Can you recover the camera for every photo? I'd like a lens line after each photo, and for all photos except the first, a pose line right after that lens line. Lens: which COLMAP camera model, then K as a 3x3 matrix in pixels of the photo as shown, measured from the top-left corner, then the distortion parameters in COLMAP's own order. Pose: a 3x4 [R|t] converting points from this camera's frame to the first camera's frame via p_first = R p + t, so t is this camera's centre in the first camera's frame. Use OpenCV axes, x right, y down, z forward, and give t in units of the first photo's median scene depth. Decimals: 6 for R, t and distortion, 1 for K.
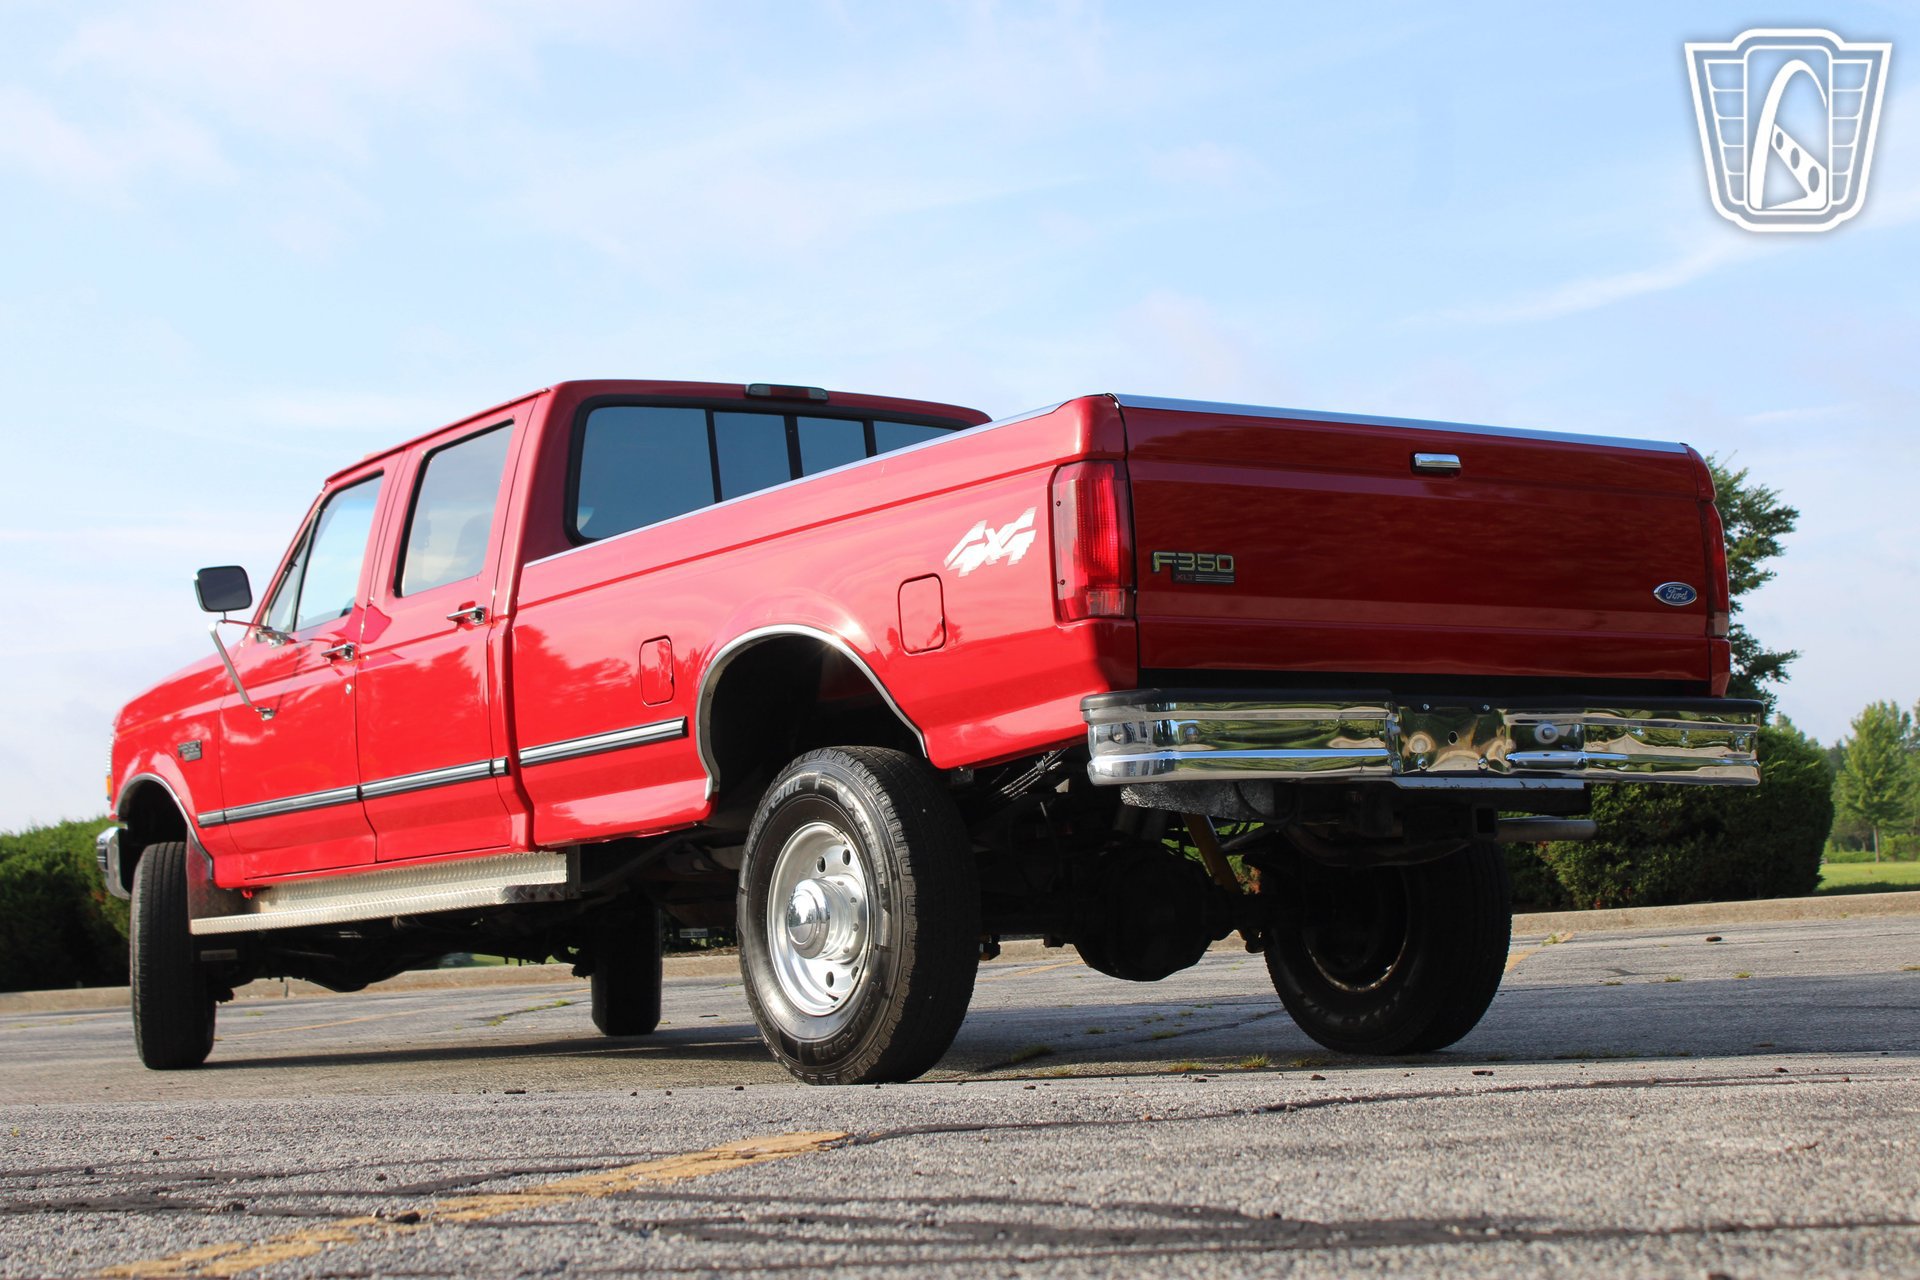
lens RADIAL K [[2954.3, 0, 956.1], [0, 2954.3, 675.1], [0, 0, 1]] dist [-0.019168, 0.102558]
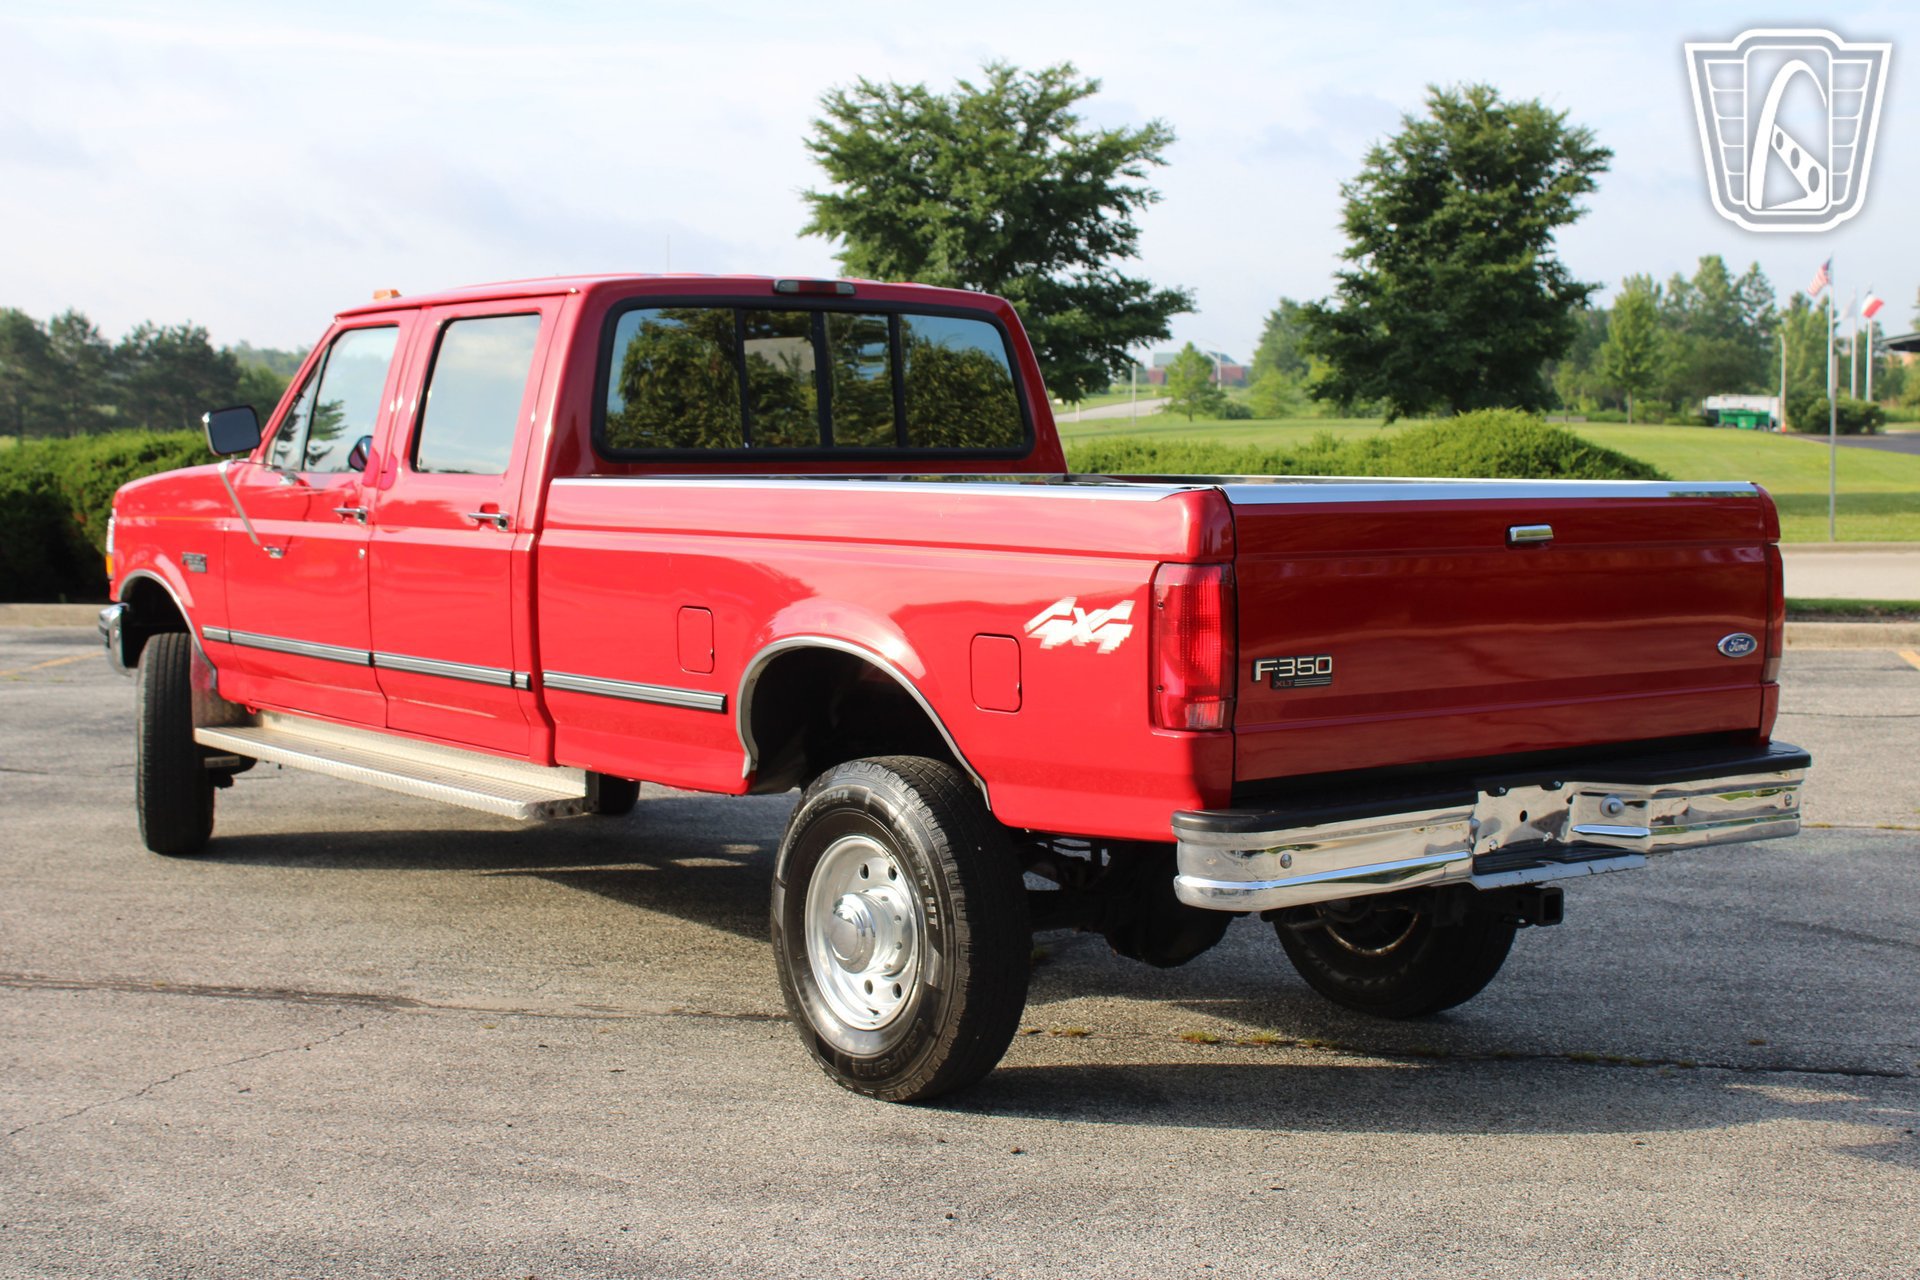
lens RADIAL K [[2589.3, 0, 960.2], [0, 2589.3, 627.8], [0, 0, 1]] dist [-0.067423, 0.151841]
pose [[0.997310, 0.045158, 0.057744, -0.057793], [-0.053991, 0.985325, 0.161927, -0.136113], [-0.049584, -0.164609, 0.985112, 0.133992]]
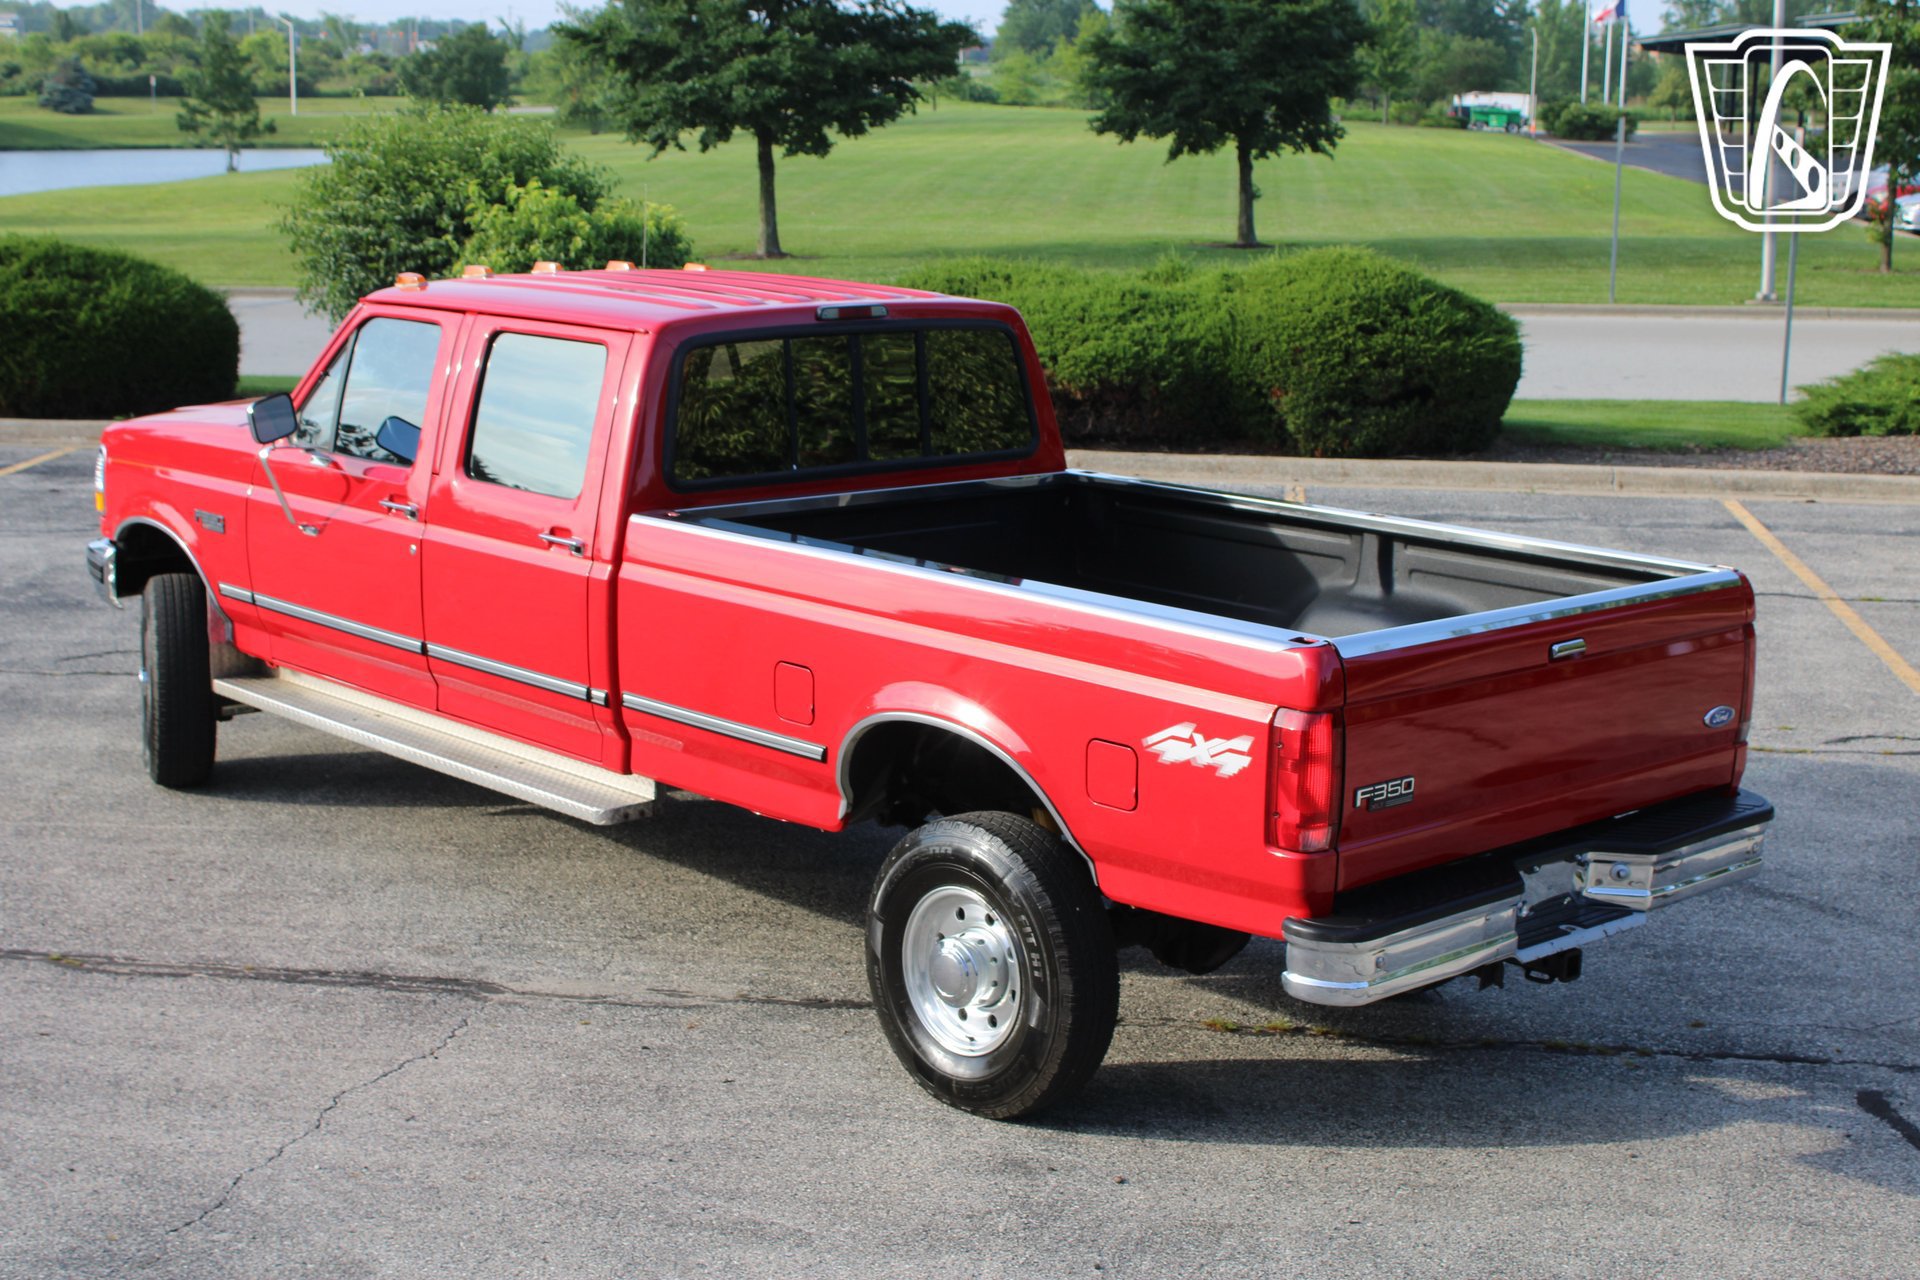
lens RADIAL K [[2642.2, 0, 960.0], [0, 2642.2, 640.0], [0, 0, 1]] dist [-0.031872, -0.000553]
pose [[0.985602, 0.039537, 0.164396, -0.183703], [-0.084315, 0.957693, 0.275164, -0.265971], [-0.146562, -0.285063, 0.947237, 0.070974]]
